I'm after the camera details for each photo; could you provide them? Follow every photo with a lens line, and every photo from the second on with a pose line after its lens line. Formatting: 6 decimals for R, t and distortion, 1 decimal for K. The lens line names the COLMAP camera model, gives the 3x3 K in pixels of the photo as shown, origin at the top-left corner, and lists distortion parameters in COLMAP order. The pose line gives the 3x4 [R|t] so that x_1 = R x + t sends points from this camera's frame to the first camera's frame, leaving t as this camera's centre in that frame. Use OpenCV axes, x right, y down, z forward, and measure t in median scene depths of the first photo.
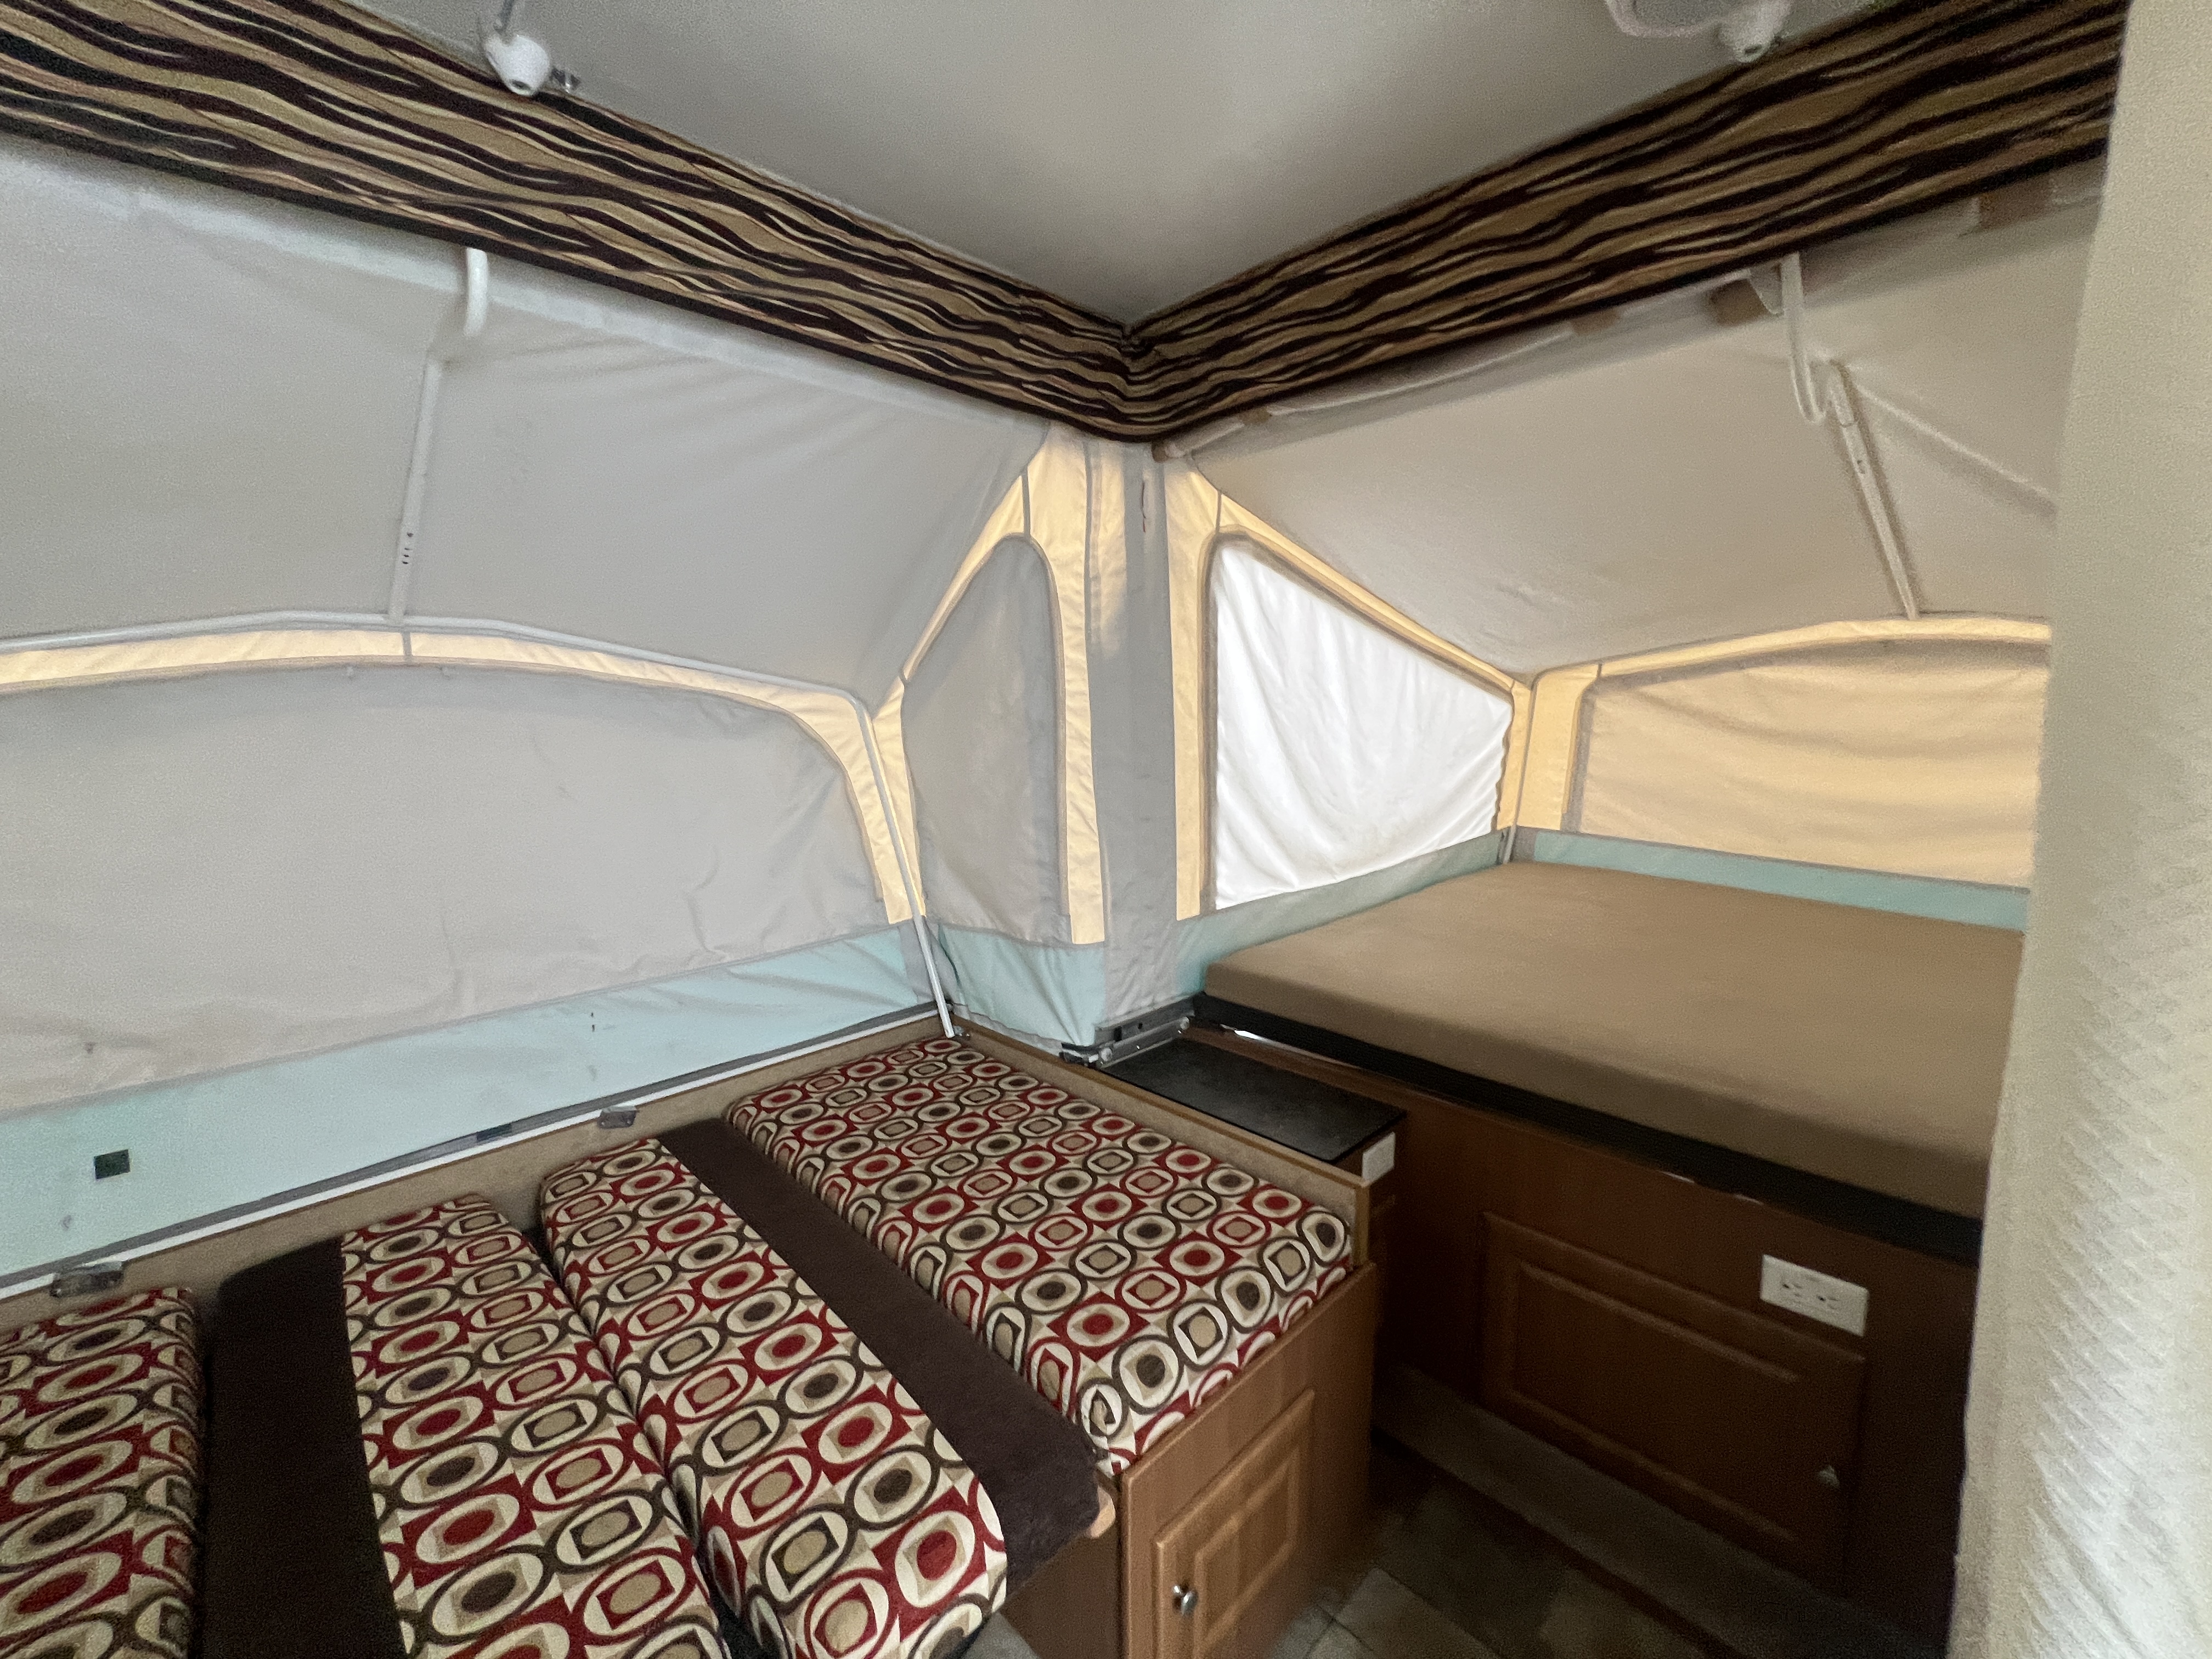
lens RADIAL K [[884.1, 0, 1104.9], [0, 884.1, 826.5], [0, 0, 1]] dist [-0.003121, 0.000423]
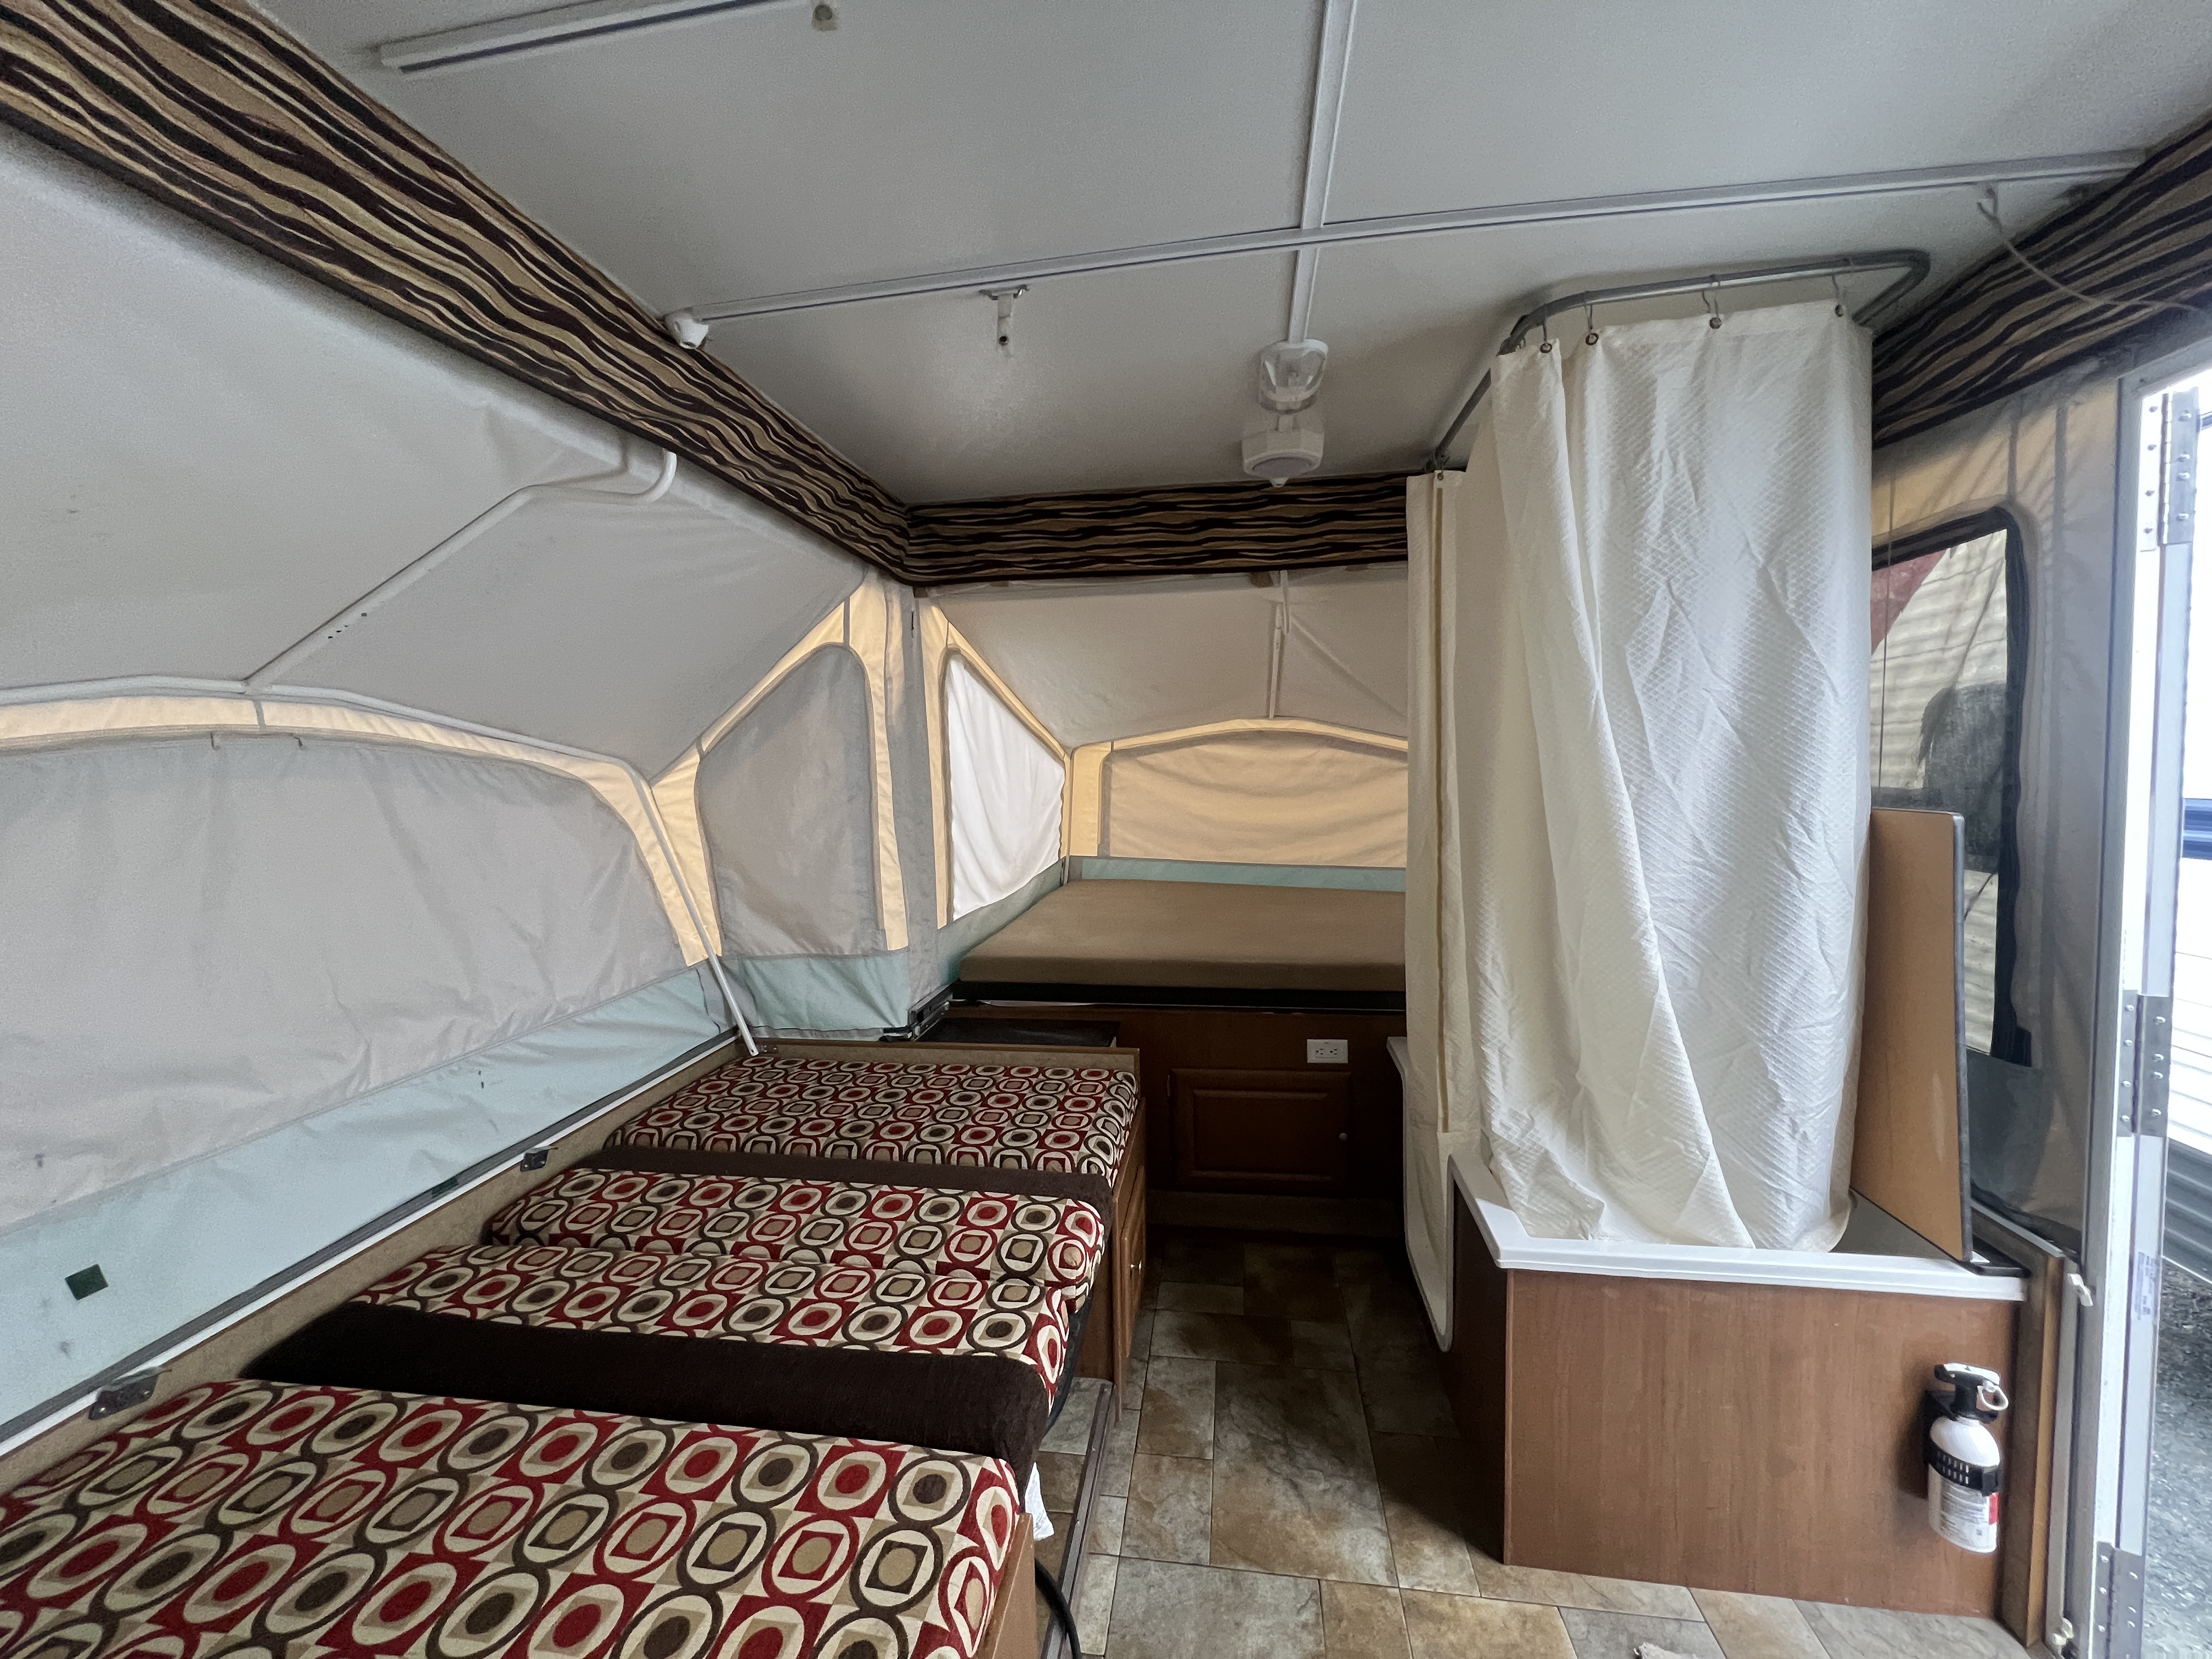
lens RADIAL K [[884.1, 0, 1104.9], [0, 884.1, 826.5], [0, 0, 1]] dist [-0.003121, 0.000423]
pose [[0.799804, -0.044968, 0.598575, -0.557846], [0.089309, 0.995006, -0.044583, 0.035848], [-0.593581, 0.089115, 0.799825, -0.263588]]
